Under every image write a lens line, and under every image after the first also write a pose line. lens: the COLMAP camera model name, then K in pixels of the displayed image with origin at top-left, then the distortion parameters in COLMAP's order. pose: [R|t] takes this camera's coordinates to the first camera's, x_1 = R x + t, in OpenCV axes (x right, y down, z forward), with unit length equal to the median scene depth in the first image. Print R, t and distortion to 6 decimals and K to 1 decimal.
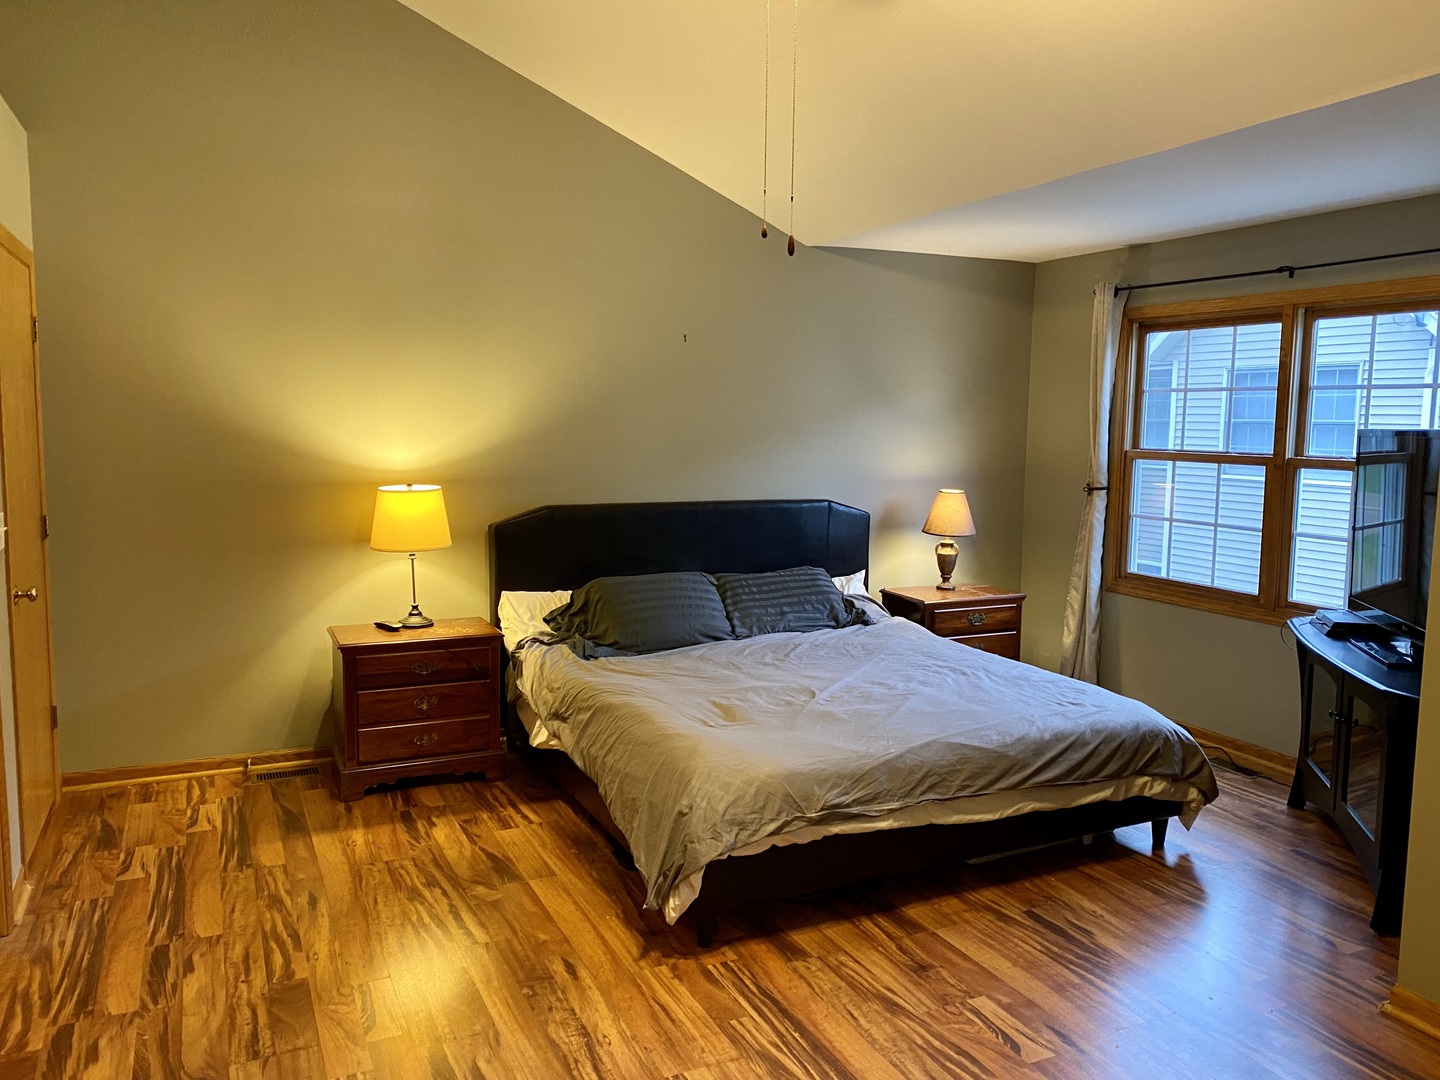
lens RADIAL K [[1082.1, 0, 730.2], [0, 1082.1, 535.0], [0, 0, 1]] dist [0.057764, -0.044497]
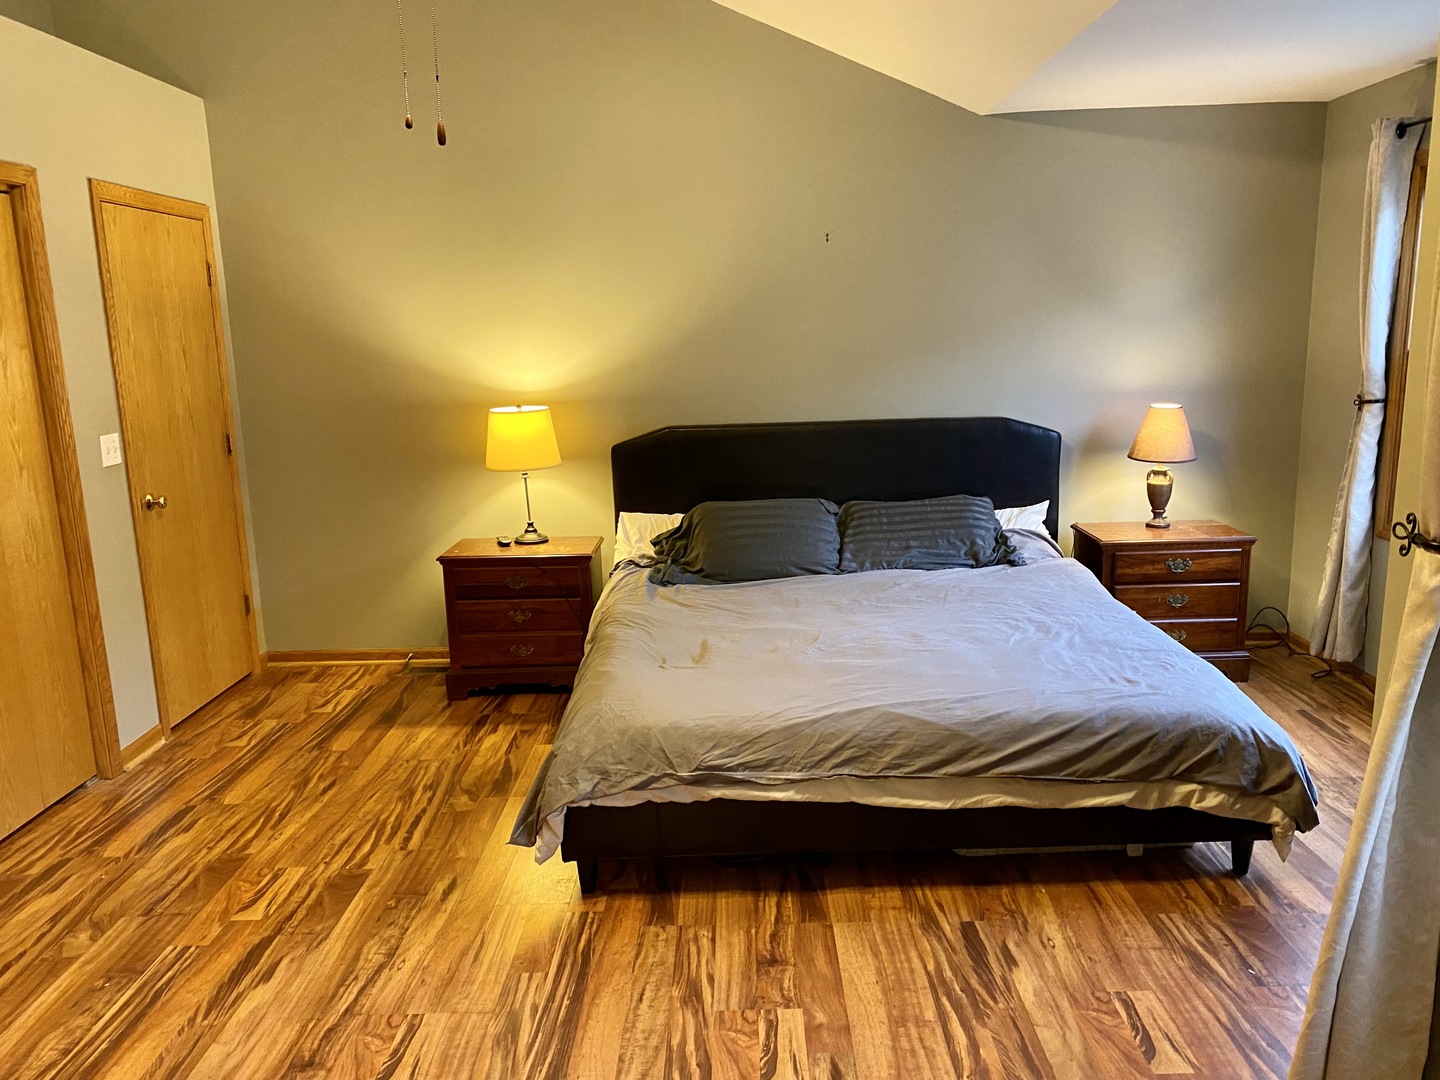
lens RADIAL K [[1082.1, 0, 672.0], [0, 1082.1, 543.8], [0, 0, 1]] dist [0.057764, -0.044497]
pose [[0.903399, 0.046869, -0.426231, 0.304828], [-0.009809, 0.996007, 0.088731, -0.009614], [0.428688, -0.075978, 0.900252, 0.134143]]
